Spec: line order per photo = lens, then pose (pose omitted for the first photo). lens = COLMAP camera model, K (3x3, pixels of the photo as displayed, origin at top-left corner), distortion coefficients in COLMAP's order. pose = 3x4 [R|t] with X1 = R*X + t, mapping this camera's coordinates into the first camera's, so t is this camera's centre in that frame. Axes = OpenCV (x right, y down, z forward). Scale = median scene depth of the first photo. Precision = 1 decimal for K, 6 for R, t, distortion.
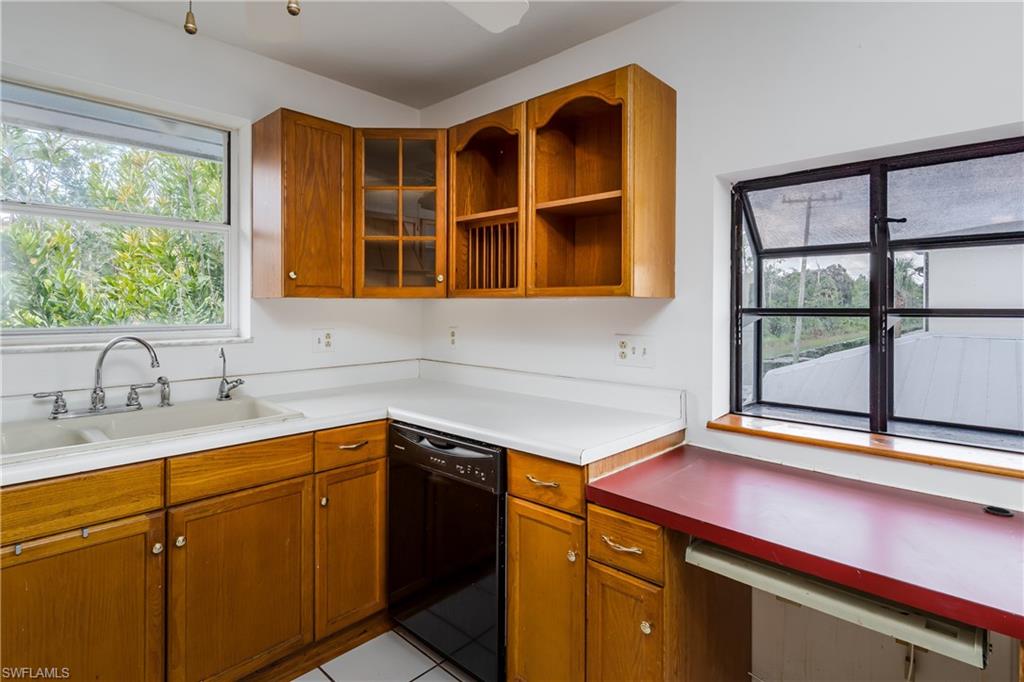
lens RADIAL K [[506.8, 0, 497.9], [0, 506.8, 313.8], [0, 0, 1]] dist [0.002711, -0.000165]
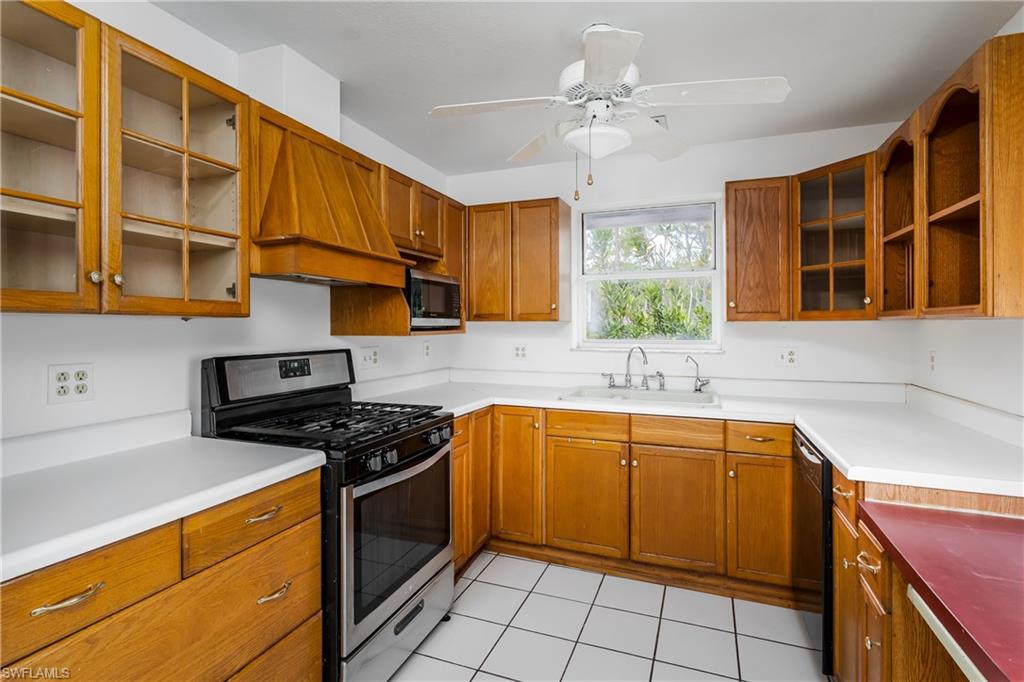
lens RADIAL K [[506.8, 0, 518.5], [0, 506.8, 331.3], [0, 0, 1]] dist [0.002711, -0.000165]
pose [[0.392289, 0.007523, -0.919811, 0.597971], [-0.010478, 0.999938, 0.003710, -0.005536], [0.919782, 0.008183, 0.392344, -0.041164]]
